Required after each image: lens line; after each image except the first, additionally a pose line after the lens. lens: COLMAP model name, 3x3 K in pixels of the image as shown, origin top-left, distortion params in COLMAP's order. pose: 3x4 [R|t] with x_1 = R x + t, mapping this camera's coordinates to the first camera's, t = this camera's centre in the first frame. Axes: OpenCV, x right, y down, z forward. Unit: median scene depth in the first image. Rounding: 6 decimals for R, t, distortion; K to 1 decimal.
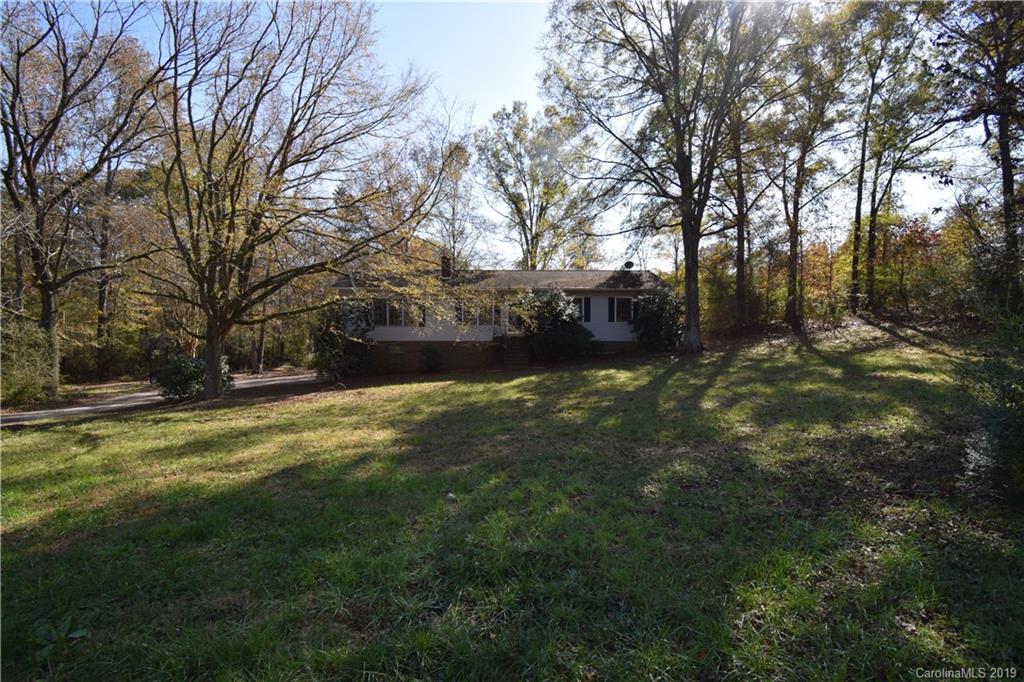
lens RADIAL K [[454.3, 0, 514.5], [0, 454.3, 339.6], [0, 0, 1]] dist [0.023179, -0.027266]
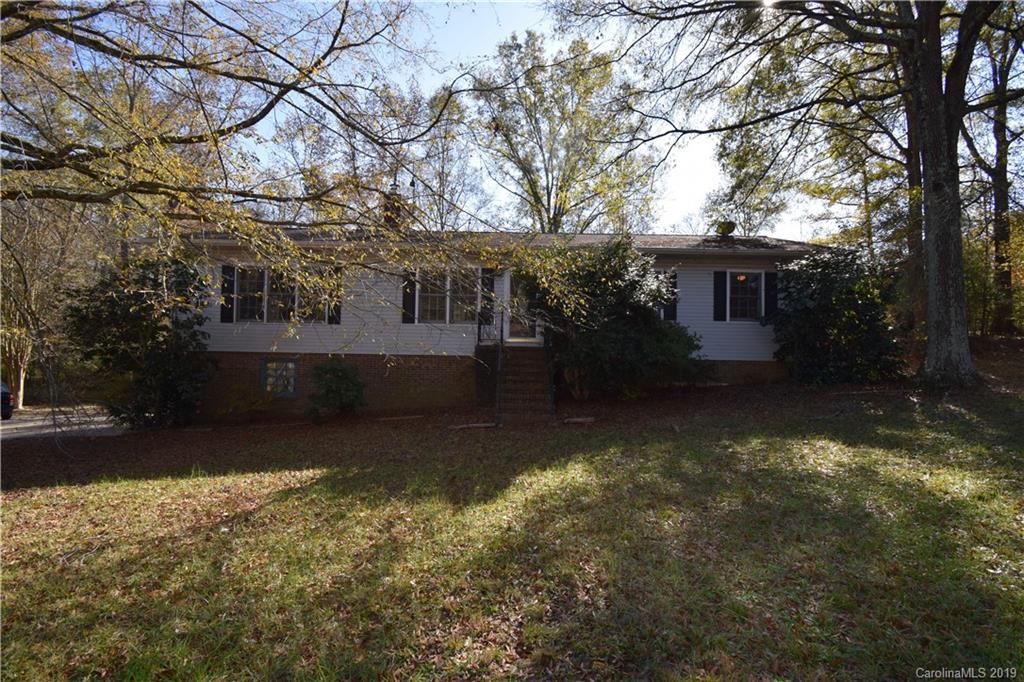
lens RADIAL K [[454.3, 0, 514.5], [0, 454.3, 339.6], [0, 0, 1]] dist [0.023179, -0.027266]
pose [[0.999611, 0.015619, -0.023124, 0.002656], [-0.016841, 0.998420, -0.053613, 0.006491], [0.022250, 0.053982, 0.998294, 0.305618]]
